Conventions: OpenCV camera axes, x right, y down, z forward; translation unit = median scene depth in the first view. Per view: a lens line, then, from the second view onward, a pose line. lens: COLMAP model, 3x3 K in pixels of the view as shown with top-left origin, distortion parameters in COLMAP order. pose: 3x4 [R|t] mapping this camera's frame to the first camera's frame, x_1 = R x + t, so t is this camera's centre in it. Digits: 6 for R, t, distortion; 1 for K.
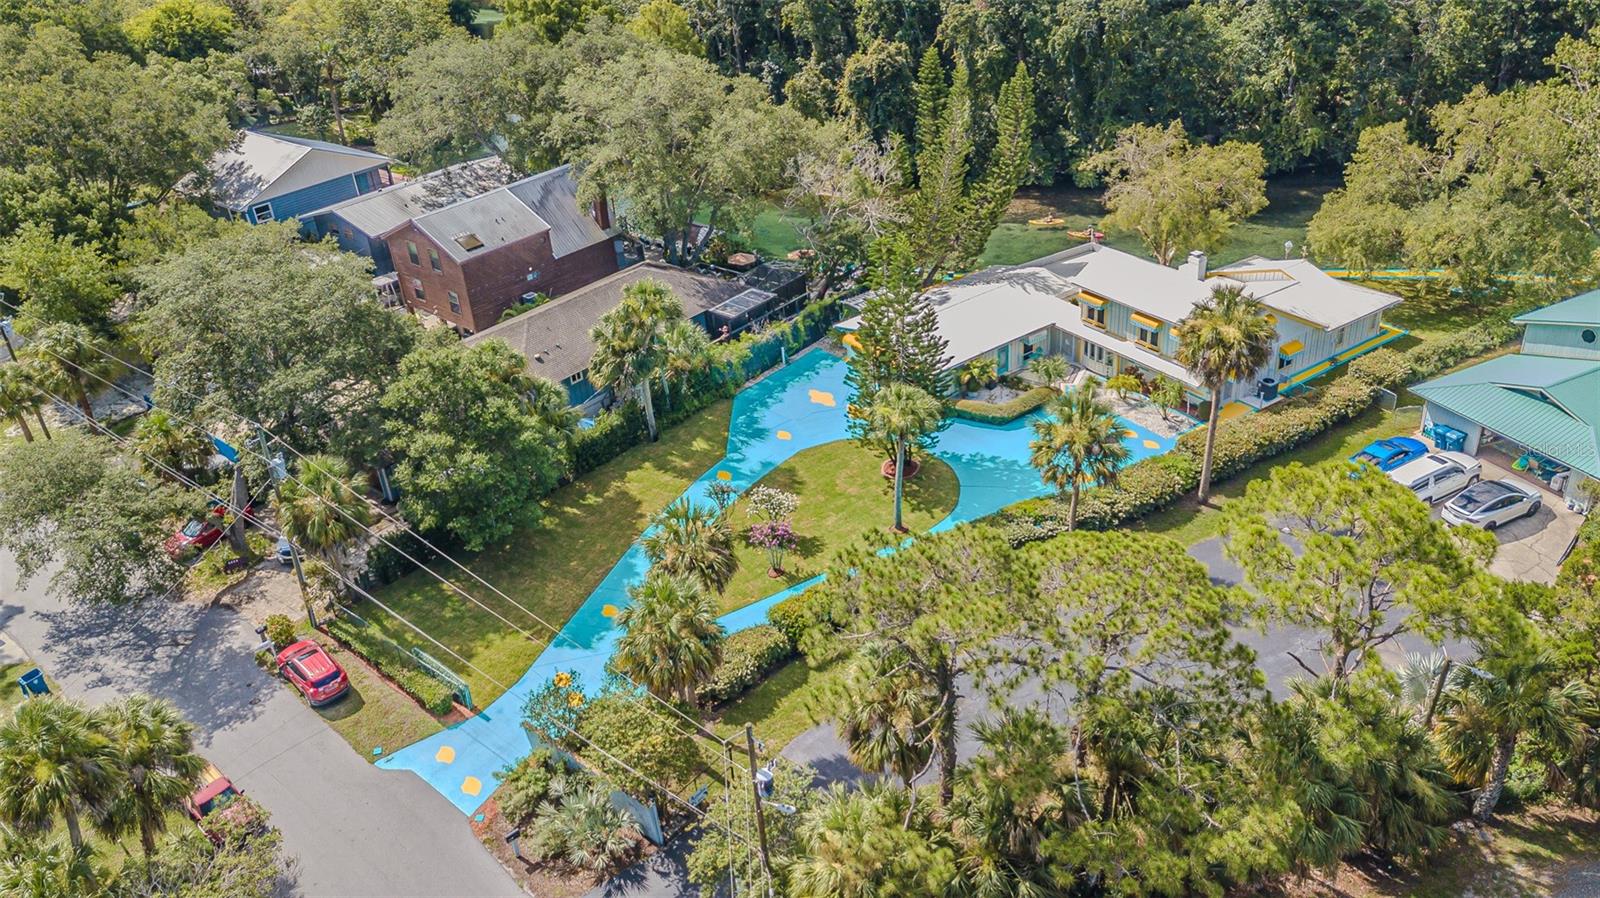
lens RADIAL K [[1214.9, 0, 798.3], [0, 1214.9, 453.3], [0, 0, 1]] dist [0.025808, -0.000192]
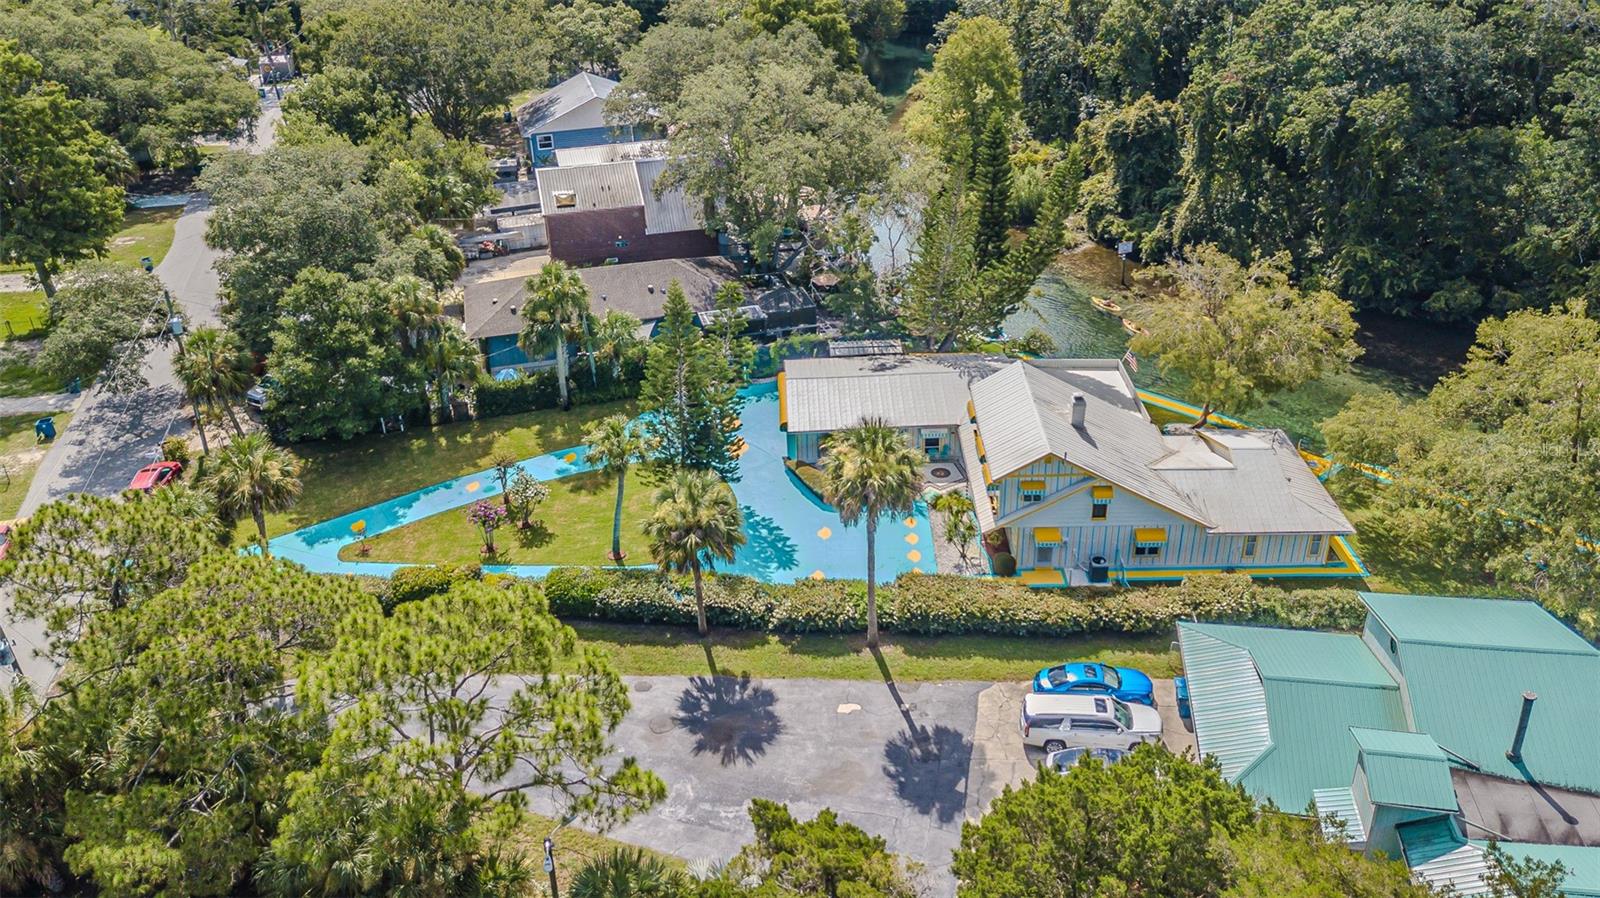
lens RADIAL K [[1214.9, 0, 799.8], [0, 1214.9, 451.1], [0, 0, 1]] dist [0.025808, -0.000192]
pose [[0.826081, 0.318571, -0.464869, 0.548002], [-0.313918, 0.945185, 0.089891, -0.133531], [0.468024, 0.071674, 0.880805, 0.140023]]
